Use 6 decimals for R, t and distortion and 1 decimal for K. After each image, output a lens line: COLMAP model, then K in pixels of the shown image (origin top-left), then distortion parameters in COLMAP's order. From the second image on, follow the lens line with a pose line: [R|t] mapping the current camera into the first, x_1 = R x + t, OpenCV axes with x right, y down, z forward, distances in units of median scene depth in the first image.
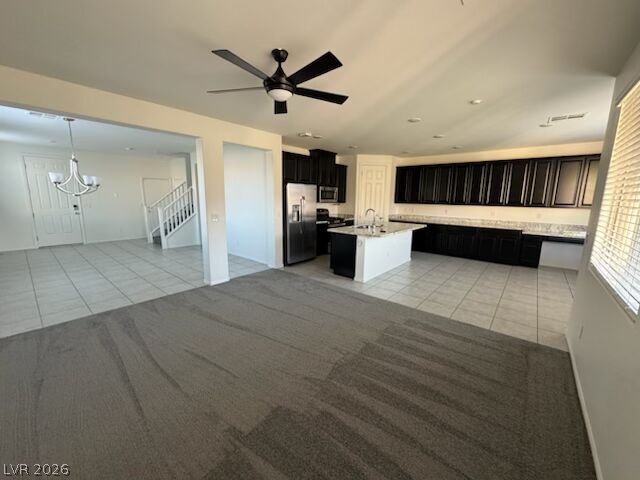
lens RADIAL K [[257.6, 0, 319.5], [0, 257.6, 238.6], [0, 0, 1]] dist [0.000811, 0.000240]
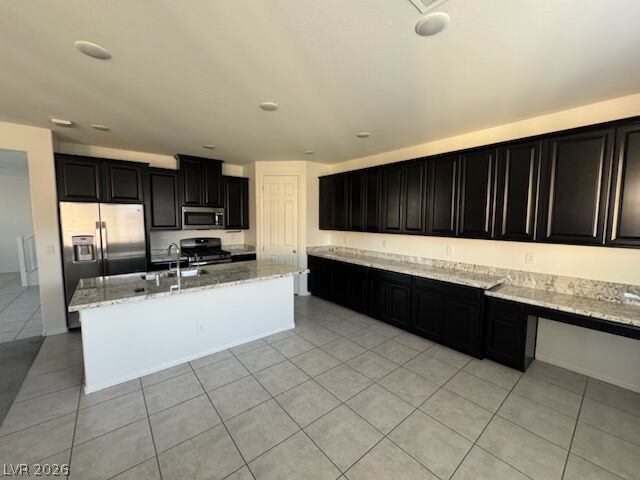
lens RADIAL K [[257.6, 0, 319.5], [0, 257.6, 238.6], [0, 0, 1]] dist [0.000811, 0.000240]
pose [[0.981397, 0.005931, -0.191896, 0.456797], [-0.022526, 0.996176, -0.084410, -0.061068], [0.190662, 0.087162, 0.977779, 0.364608]]
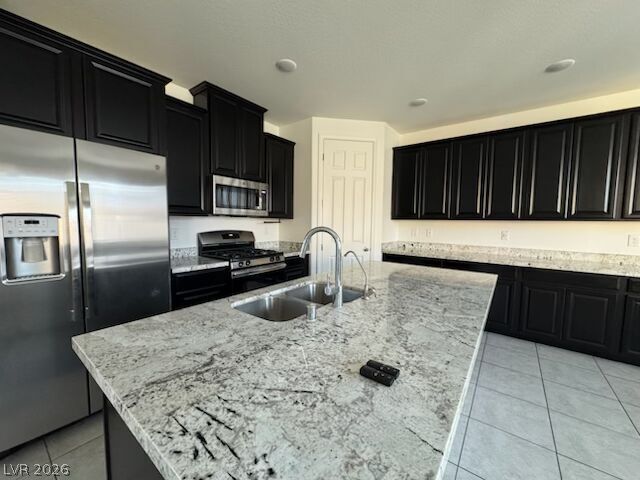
lens RADIAL K [[257.6, 0, 319.5], [0, 257.6, 238.6], [0, 0, 1]] dist [0.000811, 0.000240]
pose [[0.998908, -0.005440, 0.046406, 0.136491], [0.009836, 0.995425, -0.095037, -0.058454], [-0.045676, 0.095389, 0.994392, 0.551568]]
